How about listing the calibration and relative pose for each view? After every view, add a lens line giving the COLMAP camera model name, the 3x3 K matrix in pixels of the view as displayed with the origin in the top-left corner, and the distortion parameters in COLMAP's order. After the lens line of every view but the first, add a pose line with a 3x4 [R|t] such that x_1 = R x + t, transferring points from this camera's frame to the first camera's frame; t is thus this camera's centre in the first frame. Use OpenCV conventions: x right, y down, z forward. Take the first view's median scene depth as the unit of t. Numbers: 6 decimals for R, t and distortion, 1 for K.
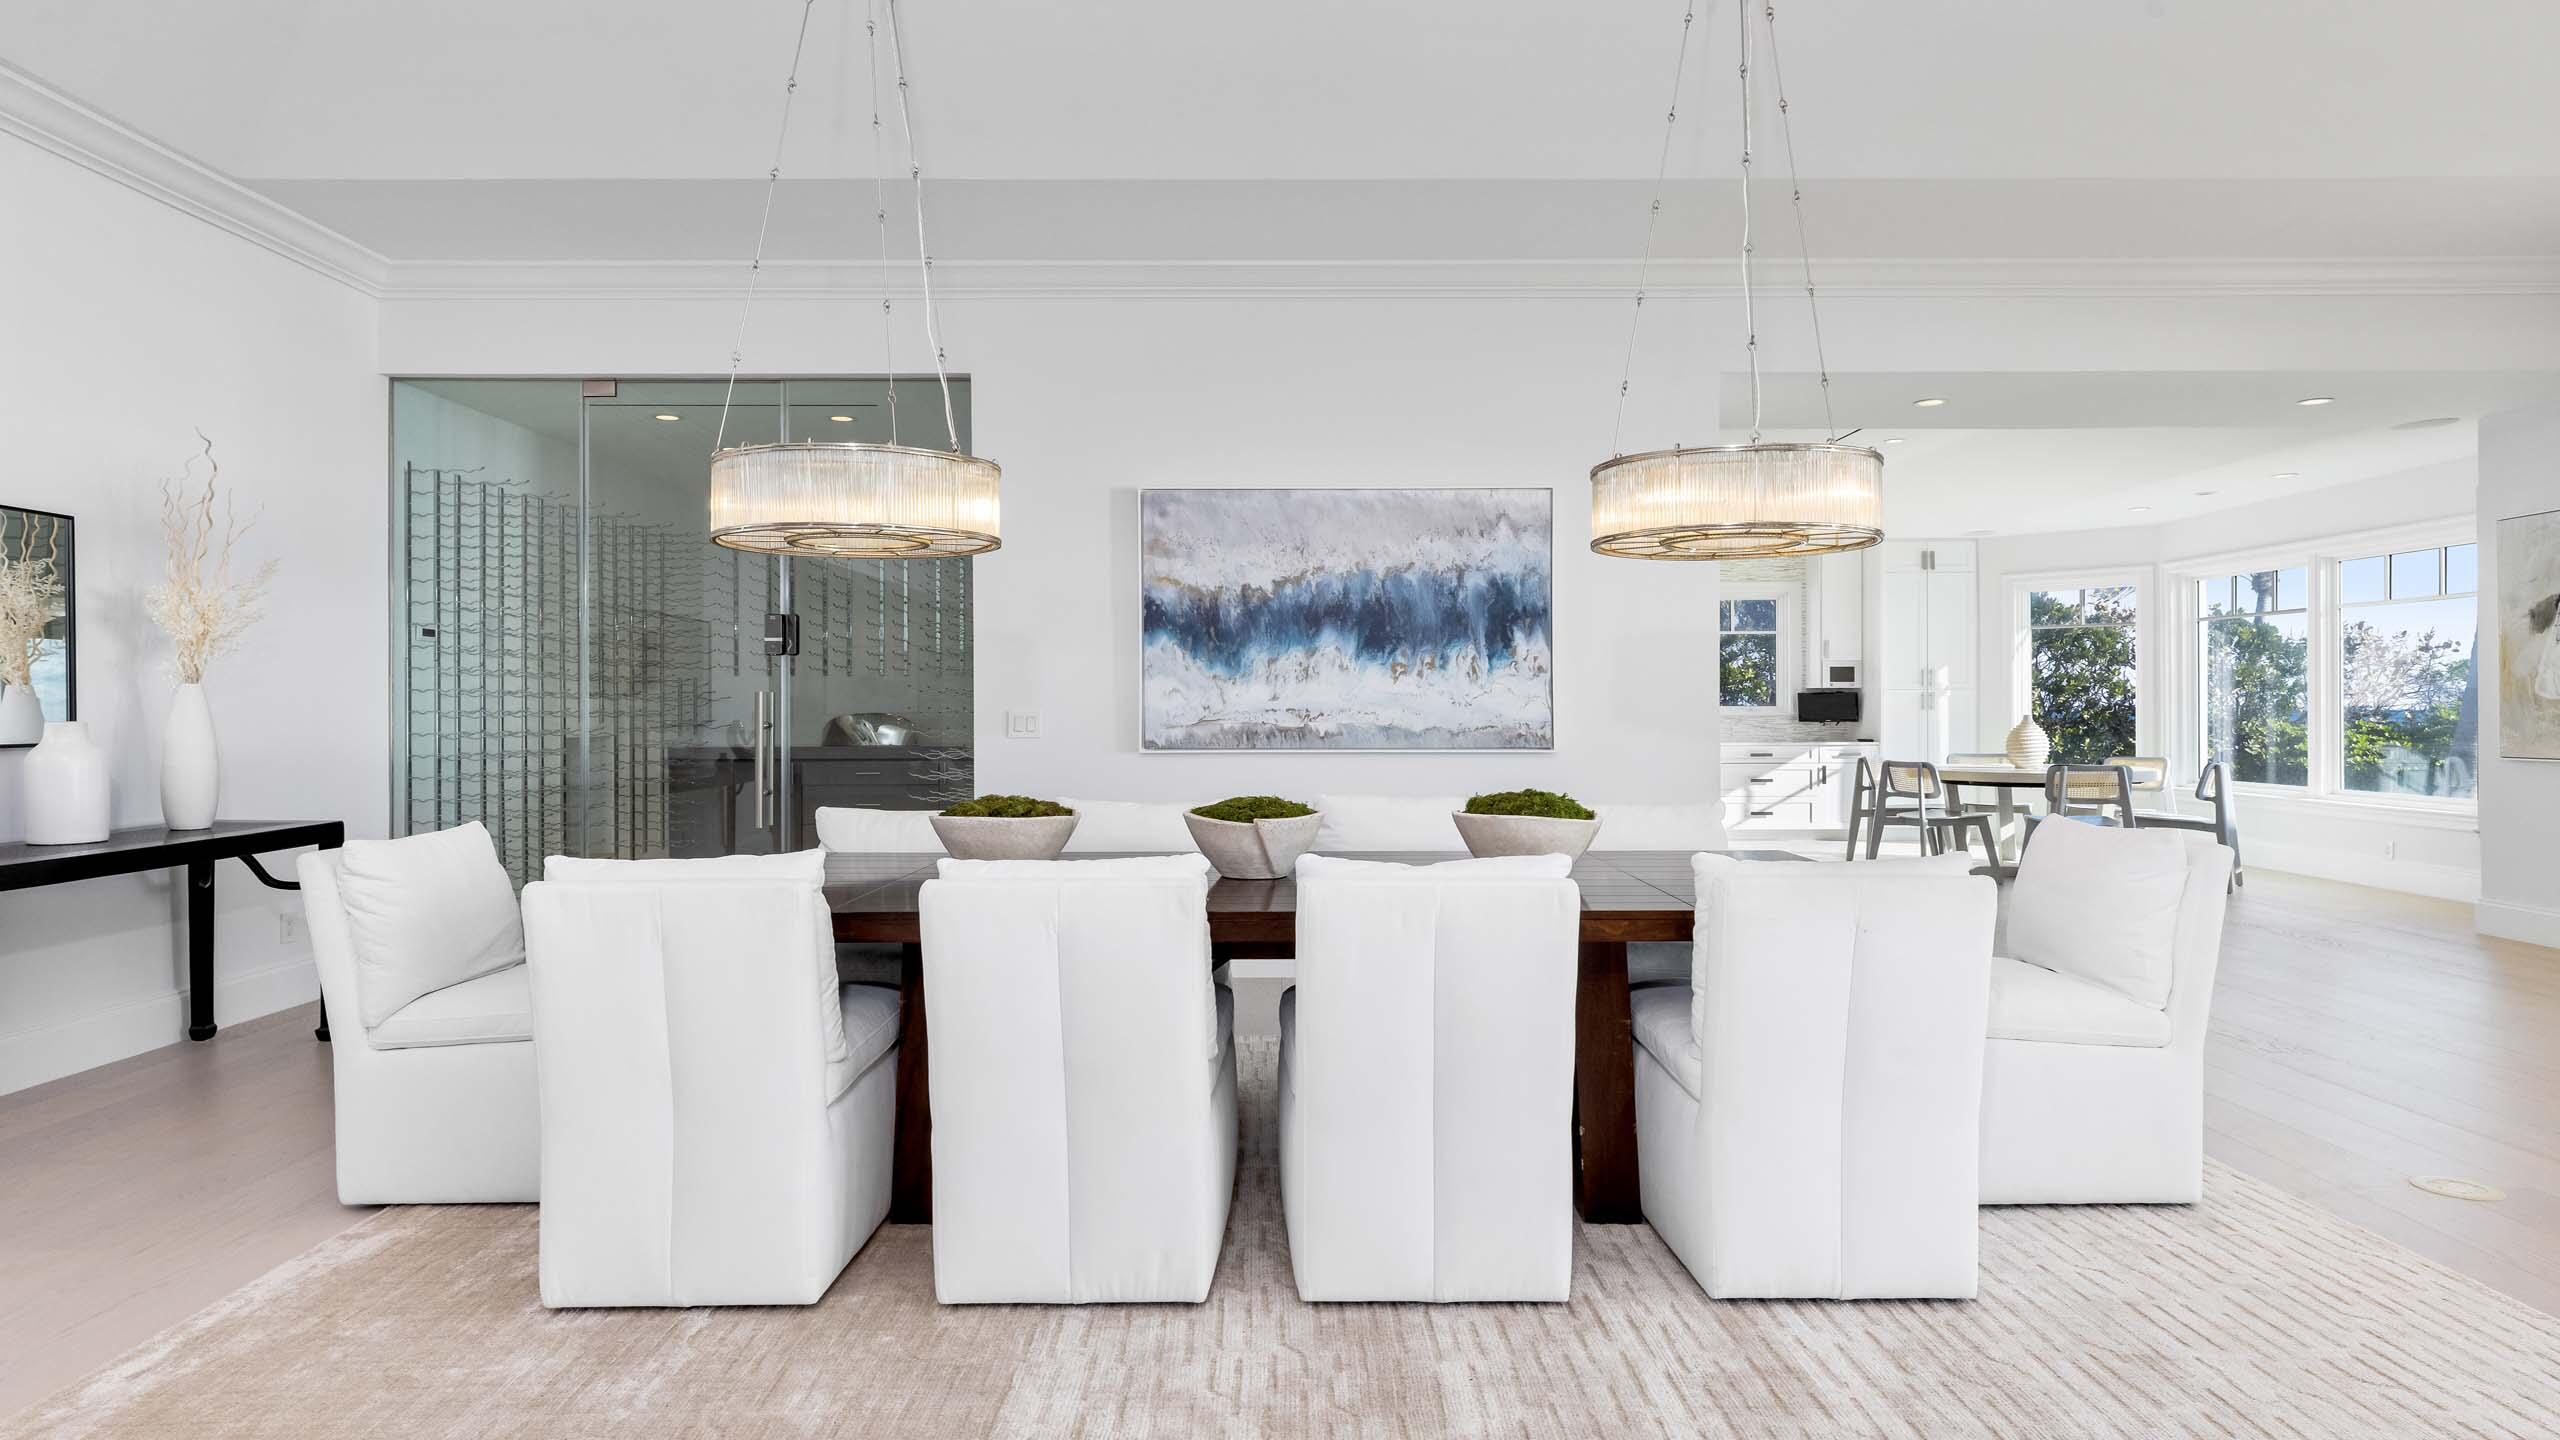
lens RADIAL K [[1448.4, 0, 1280.0], [0, 1448.4, 720.0], [0, 0, 1]] dist [0.002605, 0.000075]
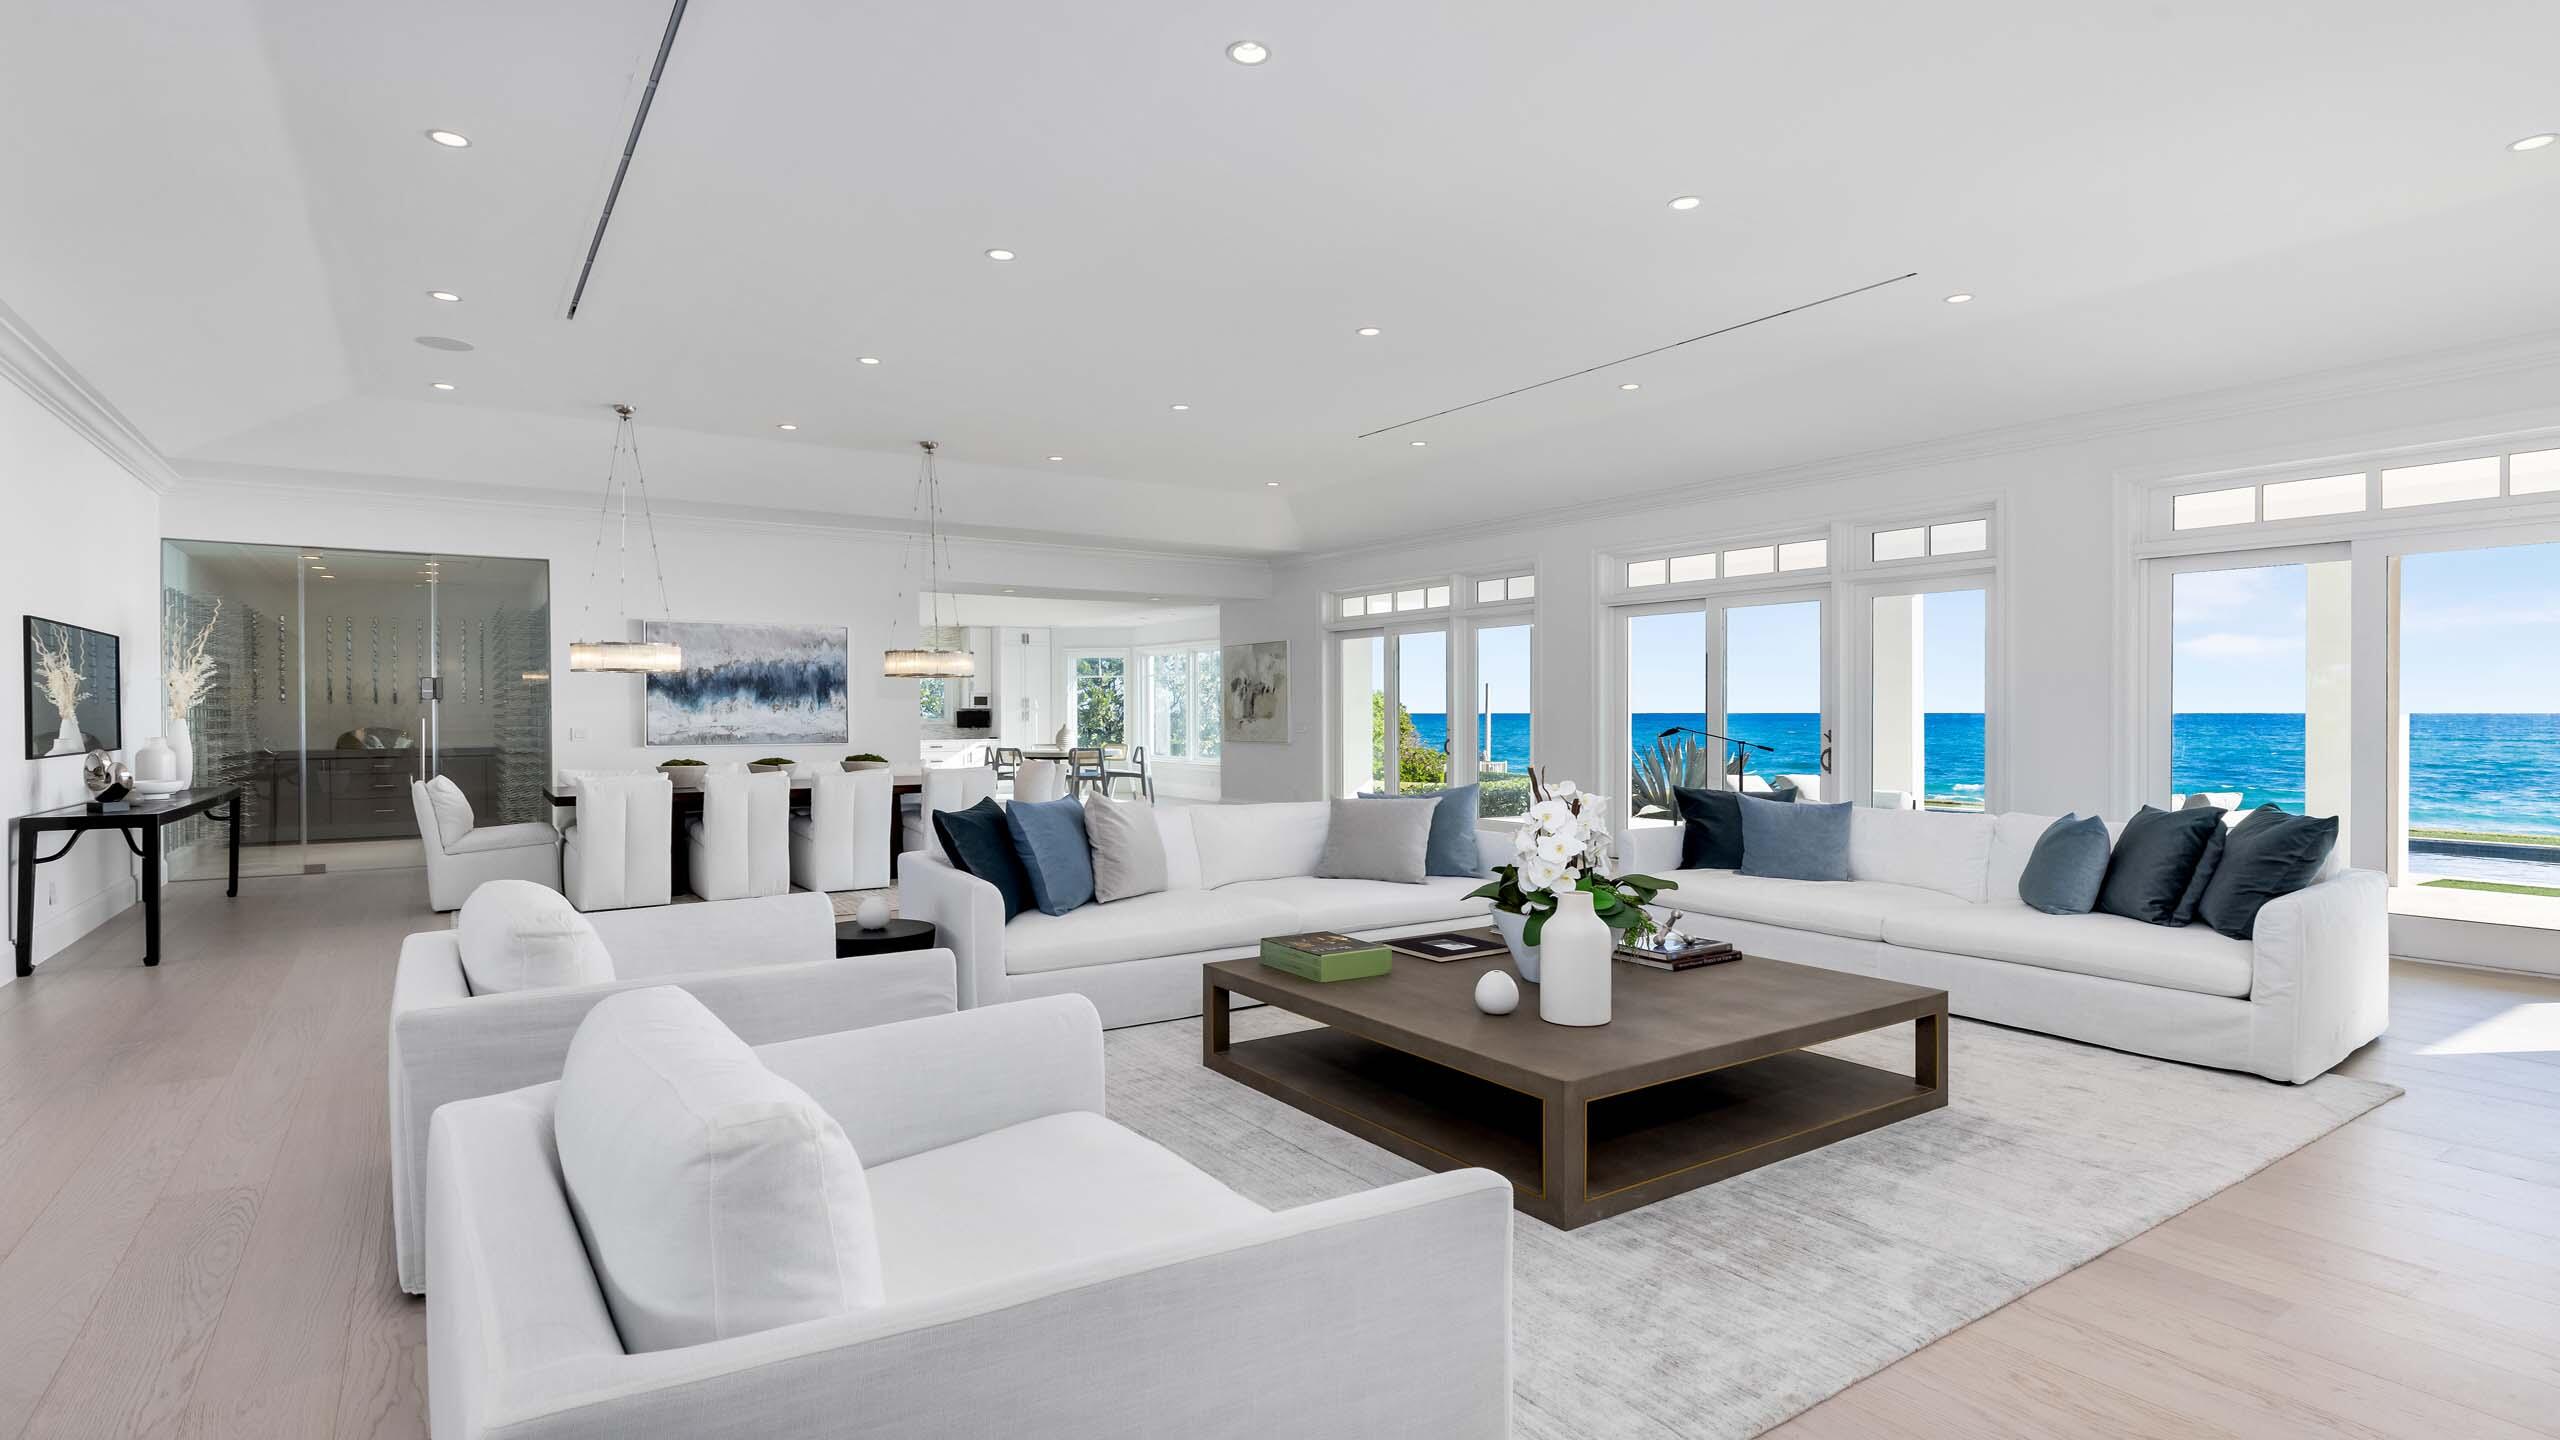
lens RADIAL K [[1280.2, 0, 1280.0], [0, 1280.2, 720.0], [0, 0, 1]] dist [-0.000798, -0.000282]
pose [[0.833192, -0.004248, 0.552968, -0.354702], [0.005389, 0.999985, -0.000438, -0.011041], [-0.552958, 0.003345, 0.833203, -1.039864]]
